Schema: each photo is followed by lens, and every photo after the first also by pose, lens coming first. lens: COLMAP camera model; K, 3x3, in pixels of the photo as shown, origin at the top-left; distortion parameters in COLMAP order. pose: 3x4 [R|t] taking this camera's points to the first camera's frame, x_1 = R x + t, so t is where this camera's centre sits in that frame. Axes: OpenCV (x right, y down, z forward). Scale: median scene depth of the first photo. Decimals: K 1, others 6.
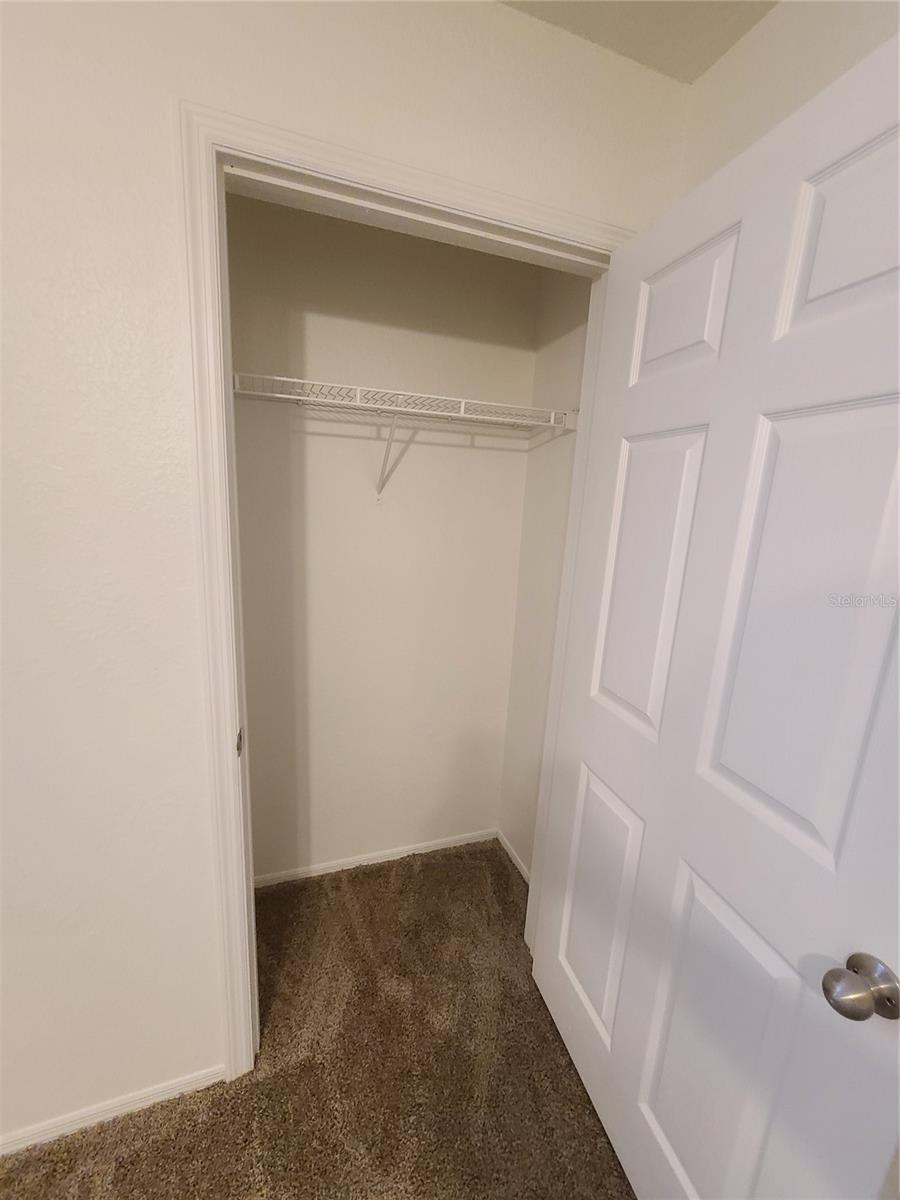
lens RADIAL K [[481.1, 0, 448.0], [0, 481.1, 593.8], [0, 0, 1]] dist [0.002302, 0.000474]
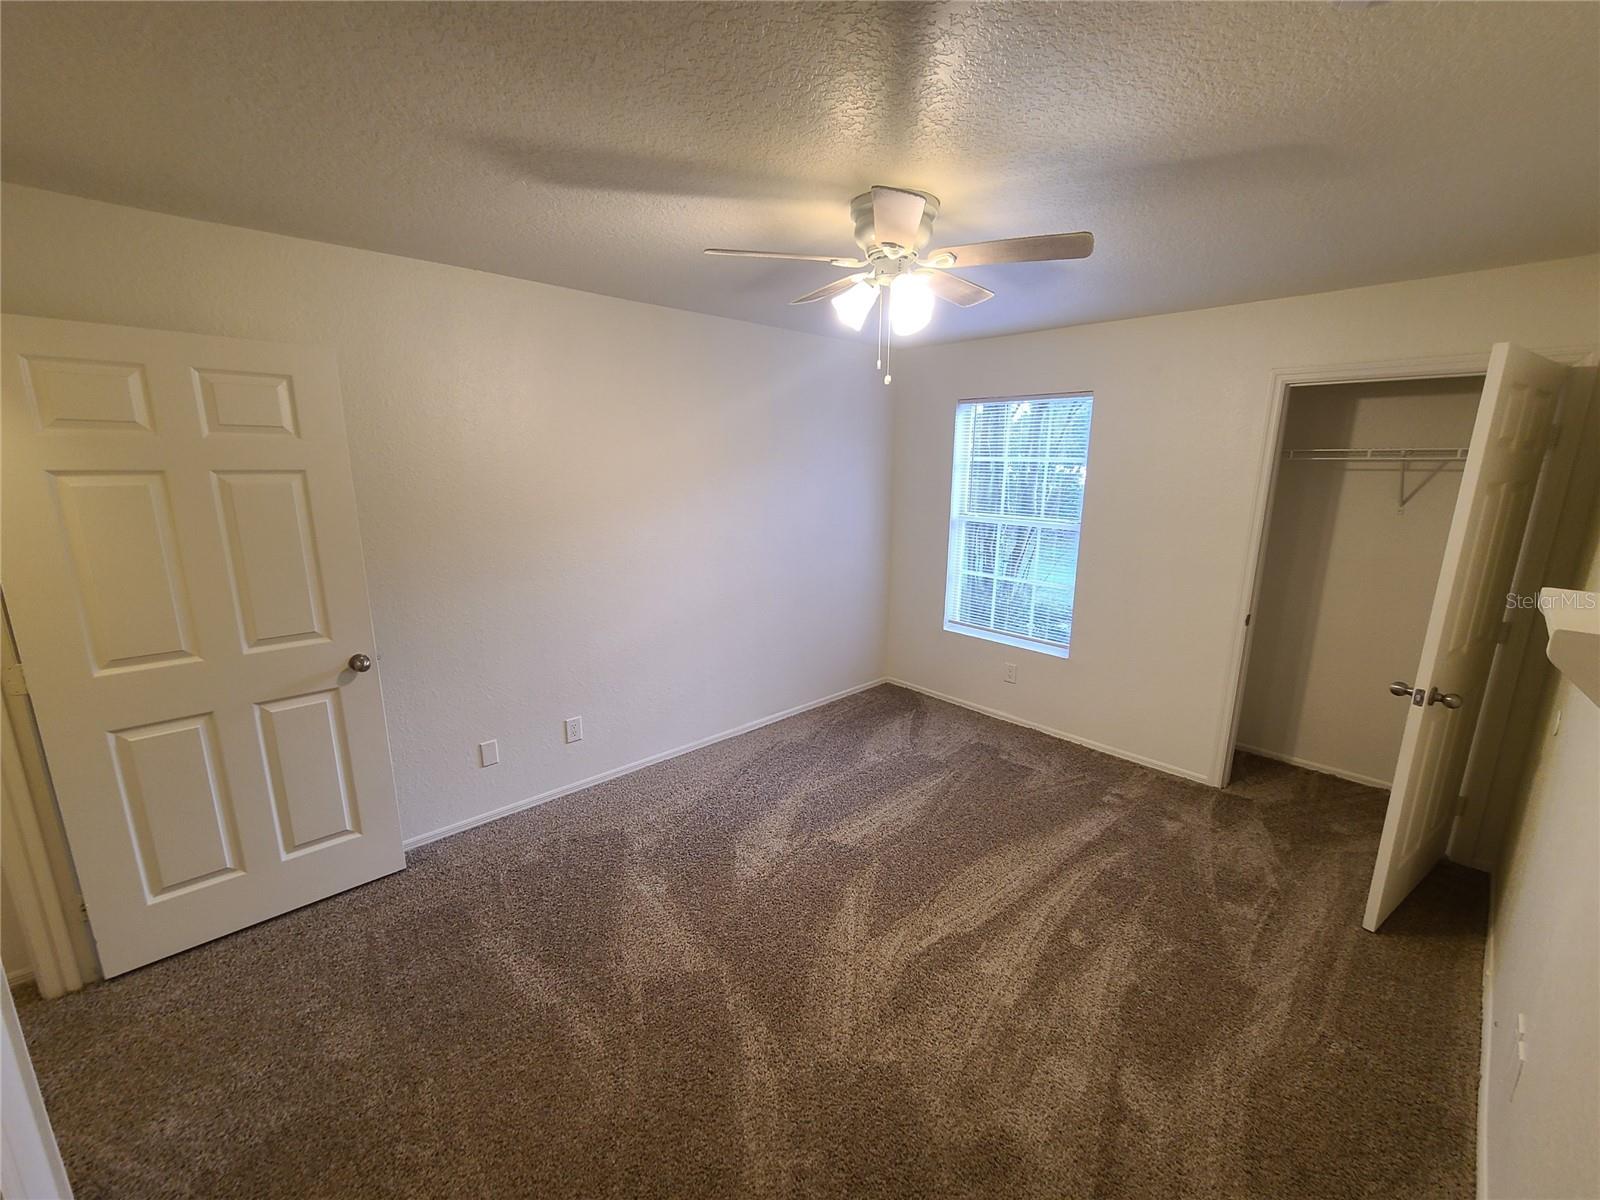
lens RADIAL K [[641.5, 0, 789.2], [0, 641.5, 606.9], [0, 0, 1]] dist [0.002302, 0.000474]
pose [[0.379934, 0.149003, -0.912934, 1.057965], [-0.176931, 0.980425, 0.086386, 0.267050], [0.907935, 0.128706, 0.398860, -1.531803]]
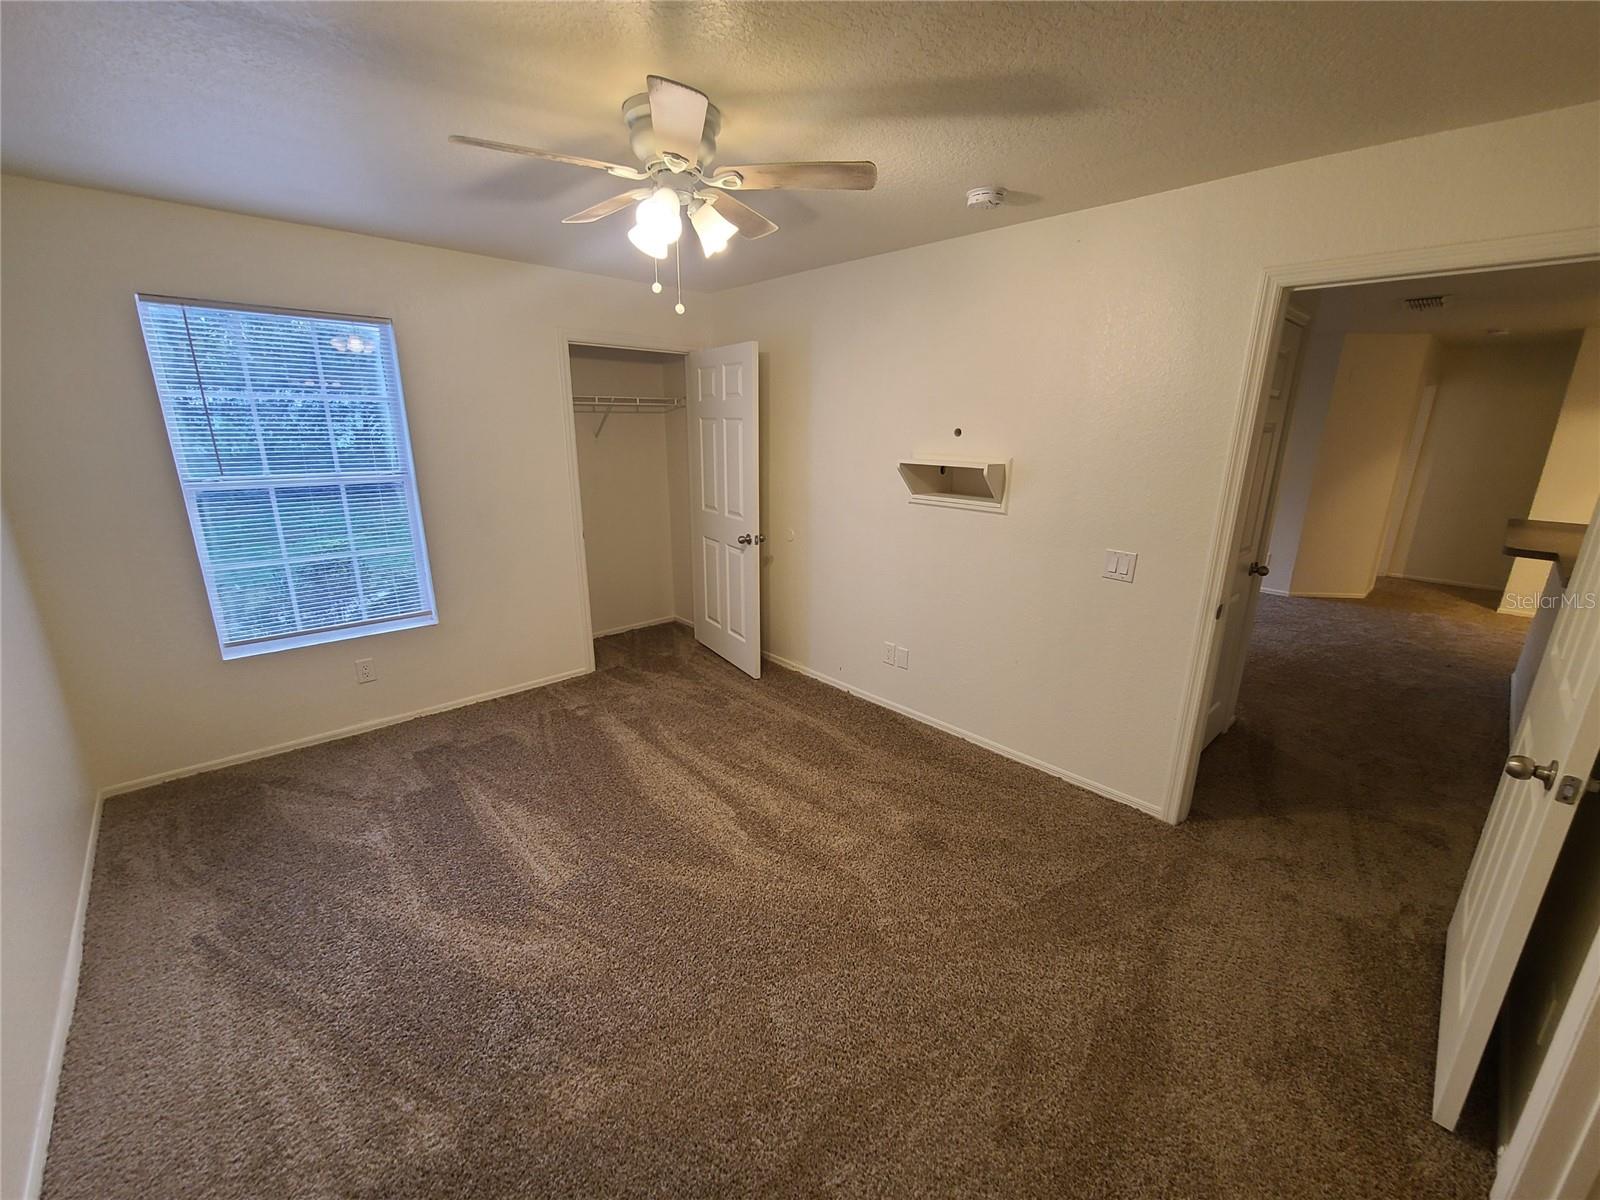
lens RADIAL K [[651.0, 0, 804.1], [0, 651.0, 604.9], [0, 0, 1]] dist [-0.000176, 0.000190]
pose [[0.923224, -0.152007, 0.352917, -0.461474], [0.123053, 0.987018, 0.103220, 0.349147], [-0.364026, -0.051868, 0.929944, -2.168976]]
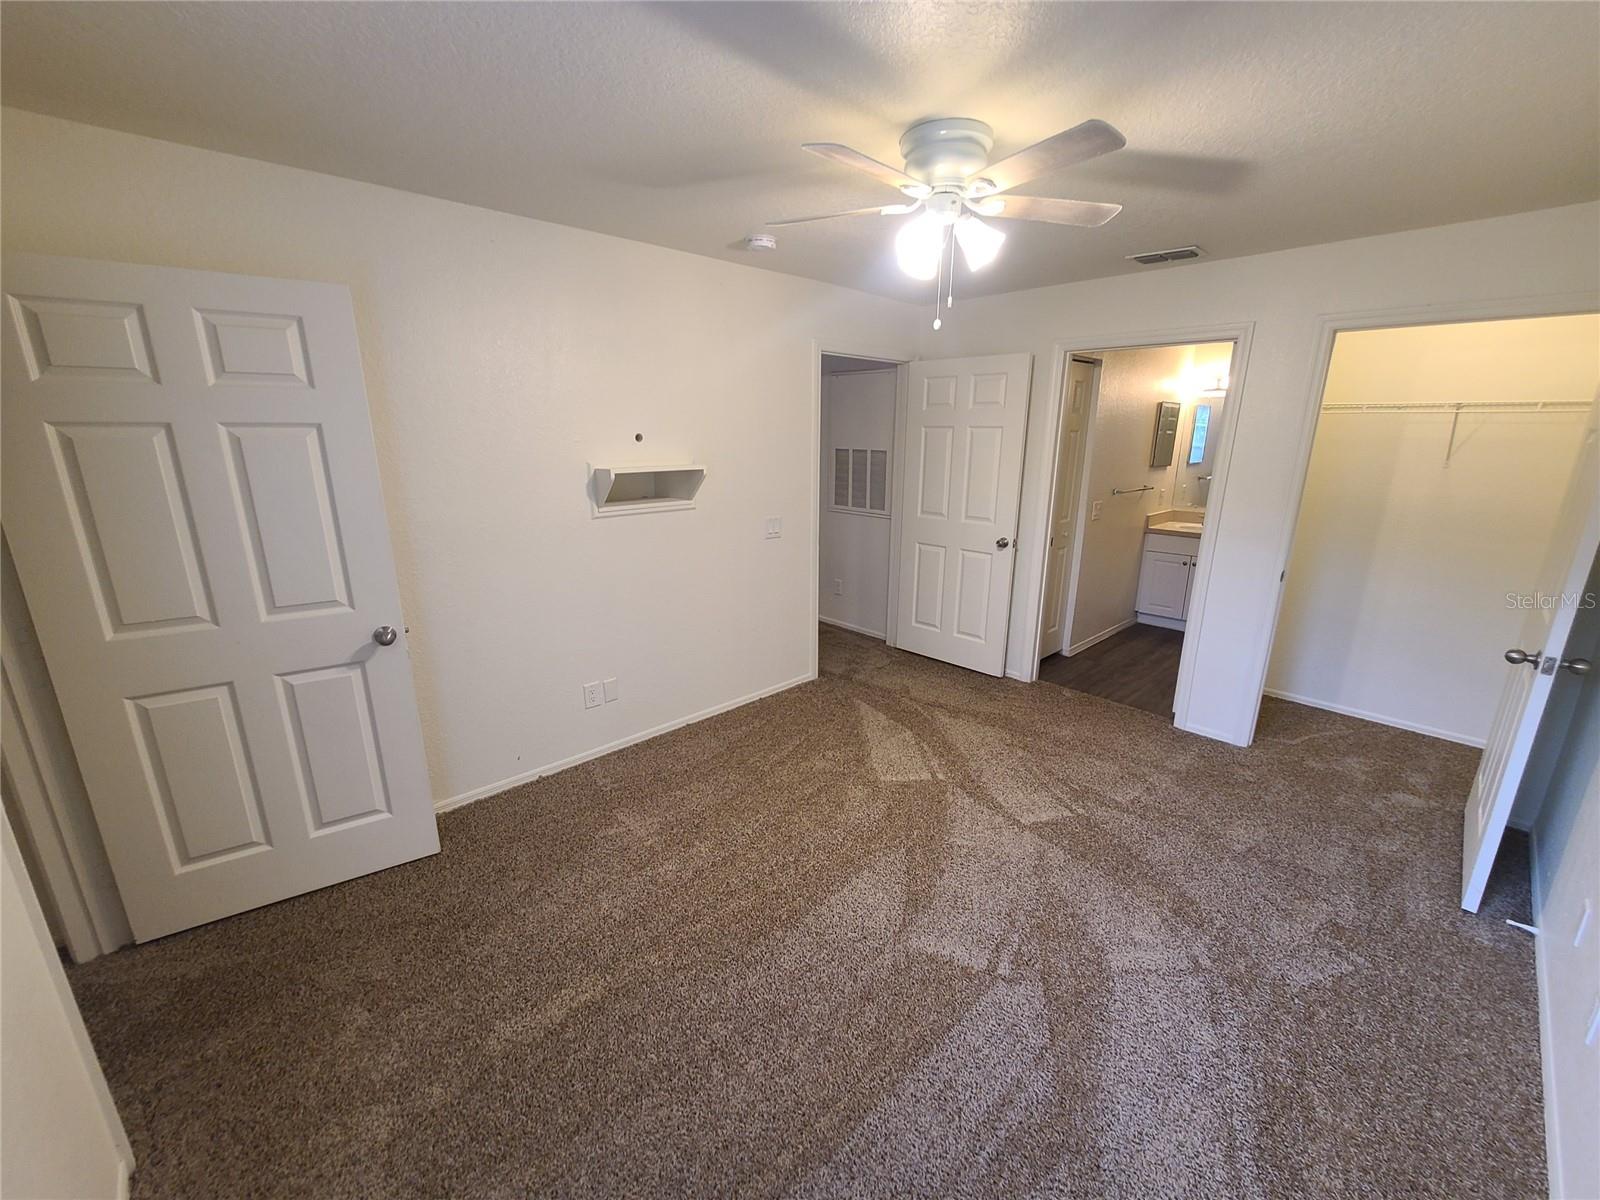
lens RADIAL K [[637.1, 0, 796.6], [0, 637.1, 606.3], [0, 0, 1]] dist [-0.000884, -0.000019]
pose [[-0.384097, -0.302961, 0.872172, -1.307055], [0.163772, 0.907297, 0.387286, -0.136626], [-0.908652, 0.291593, -0.298874, -0.074376]]
